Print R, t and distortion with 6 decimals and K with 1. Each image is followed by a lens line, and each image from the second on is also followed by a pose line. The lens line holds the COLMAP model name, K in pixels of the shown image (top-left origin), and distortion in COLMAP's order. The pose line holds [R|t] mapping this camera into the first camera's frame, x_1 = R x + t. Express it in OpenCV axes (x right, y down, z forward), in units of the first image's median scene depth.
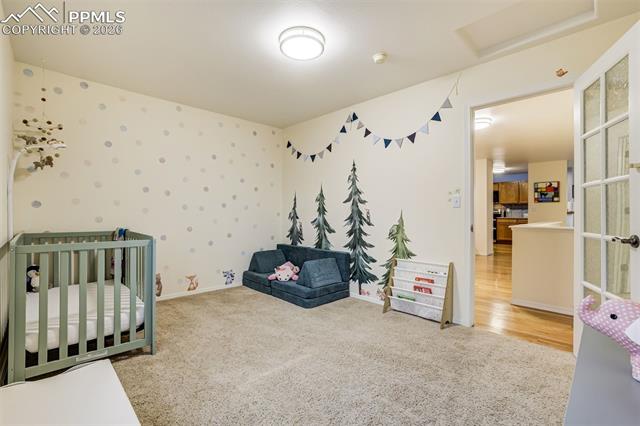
lens RADIAL K [[286.6, 0, 317.3], [0, 286.6, 215.2], [0, 0, 1]] dist [0.000681, 0.000606]
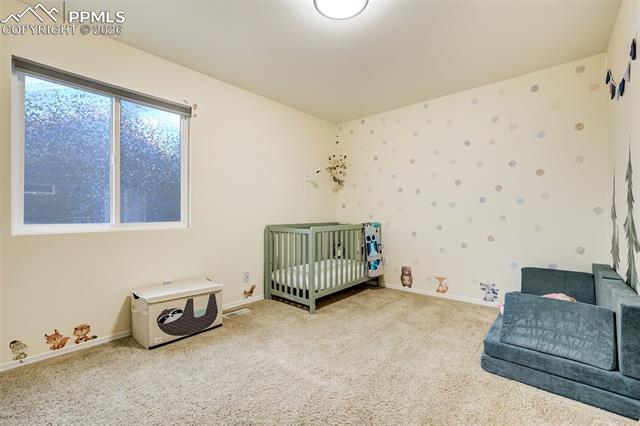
lens RADIAL K [[277.7, 0, 316.8], [0, 277.7, 209.8], [0, 0, 1]] dist [-0.018133, 0.002310]
pose [[0.084544, -0.013630, -0.996327, 0.500386], [0.001418, 0.999907, -0.013559, 0.003782], [0.996419, -0.000267, 0.084555, 0.607202]]
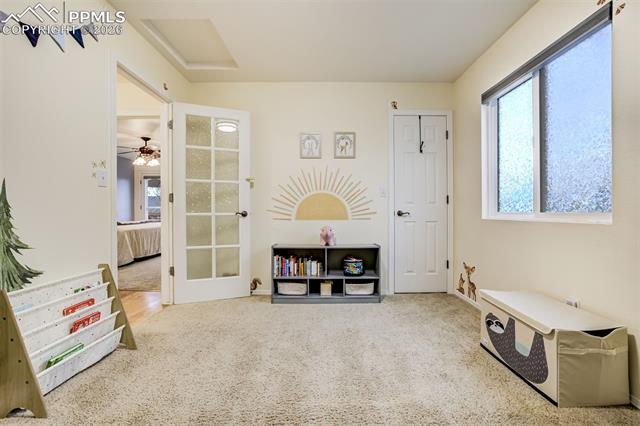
lens RADIAL K [[277.7, 0, 320.9], [0, 277.7, 212.3], [0, 0, 1]] dist [-0.018133, 0.002310]
pose [[-0.731051, -0.010514, 0.682242, -0.327161], [-0.005370, 0.999939, 0.009656, 0.023669], [-0.682302, 0.003396, -0.731063, 0.954656]]
